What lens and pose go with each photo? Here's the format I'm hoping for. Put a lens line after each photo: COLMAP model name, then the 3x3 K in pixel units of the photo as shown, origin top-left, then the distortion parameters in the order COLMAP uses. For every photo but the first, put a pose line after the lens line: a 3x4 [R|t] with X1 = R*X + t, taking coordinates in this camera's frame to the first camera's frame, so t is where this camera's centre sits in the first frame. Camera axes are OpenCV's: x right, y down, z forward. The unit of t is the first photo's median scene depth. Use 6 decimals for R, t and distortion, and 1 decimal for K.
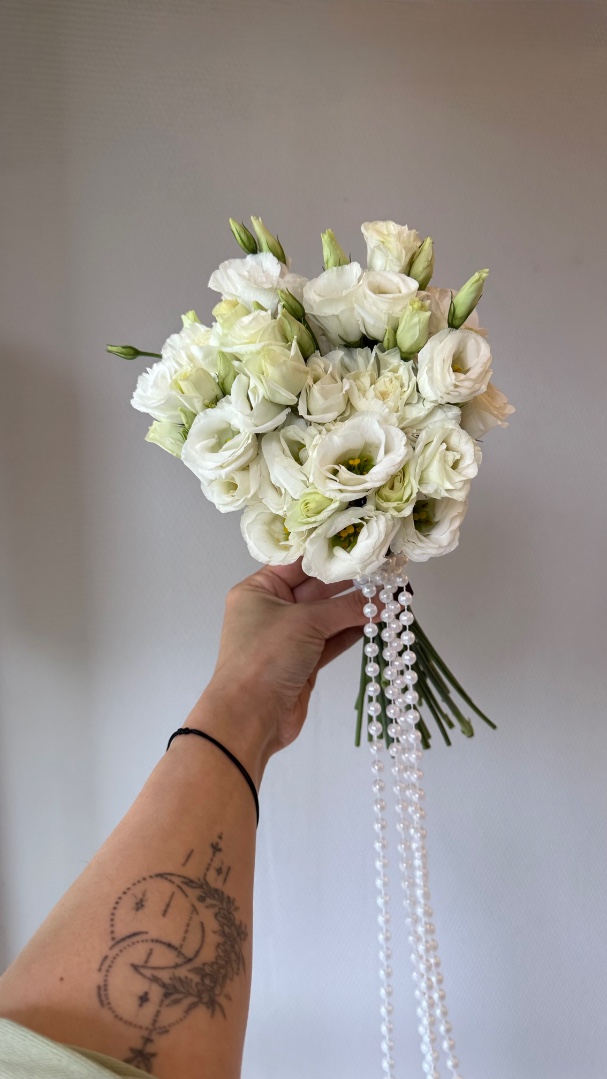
lens RADIAL K [[761.6, 0, 303.5], [0, 761.6, 539.5], [0, 0, 1]] dist [-0.001580, -0.001673]
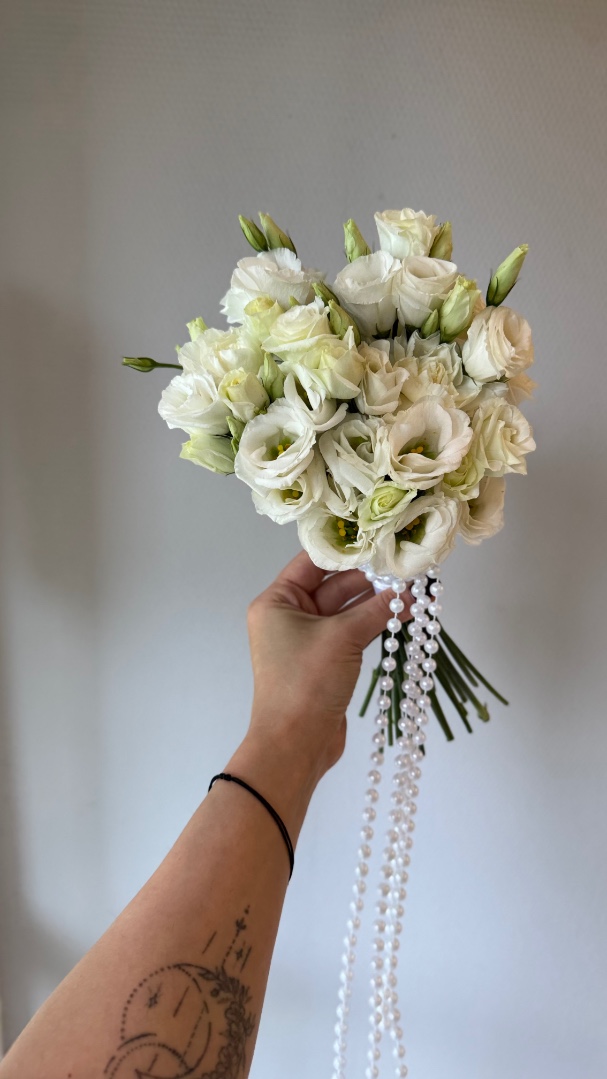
lens RADIAL K [[761.6, 0, 303.5], [0, 761.6, 539.5], [0, 0, 1]] dist [-0.001580, -0.001673]
pose [[0.971824, -0.138487, 0.190734, -0.274507], [0.144254, 0.989401, -0.016625, 0.006859], [-0.186410, 0.043671, 0.981501, 0.074762]]
